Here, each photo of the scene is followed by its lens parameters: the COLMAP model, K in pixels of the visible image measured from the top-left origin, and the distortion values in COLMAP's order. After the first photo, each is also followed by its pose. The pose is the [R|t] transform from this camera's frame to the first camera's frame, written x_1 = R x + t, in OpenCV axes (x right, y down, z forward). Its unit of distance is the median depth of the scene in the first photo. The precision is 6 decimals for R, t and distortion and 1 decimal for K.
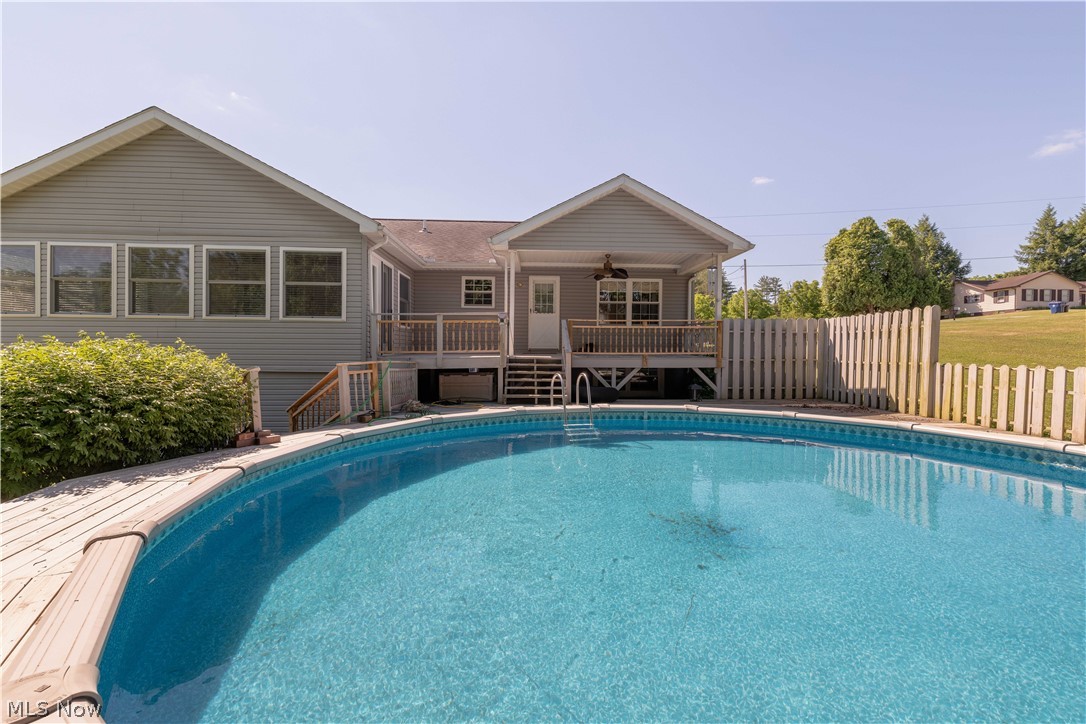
lens RADIAL K [[472.3, 0, 542.6], [0, 472.3, 362.7], [0, 0, 1]] dist [-0.001771, 0.000325]
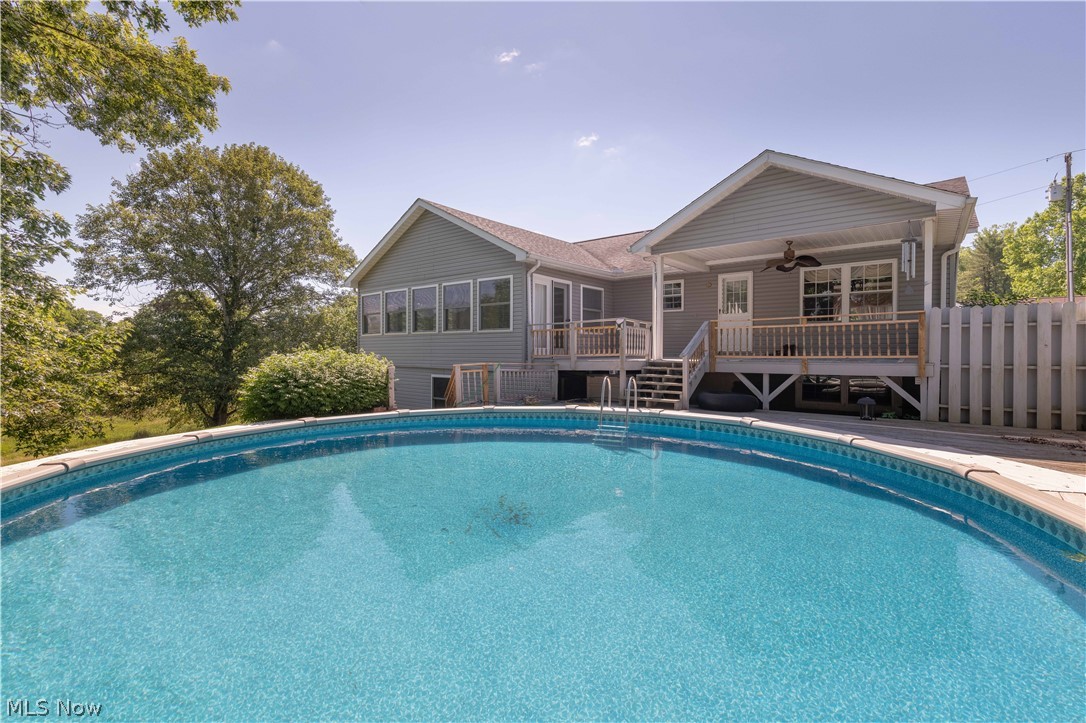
lens RADIAL K [[472.3, 0, 542.7], [0, 472.3, 358.0], [0, 0, 1]] dist [-0.001771, 0.000325]
pose [[0.754695, 0.002091, -0.656073, 0.427324], [-0.013495, 0.999833, -0.012336, -0.001723], [0.655937, 0.018164, 0.754597, 0.082872]]
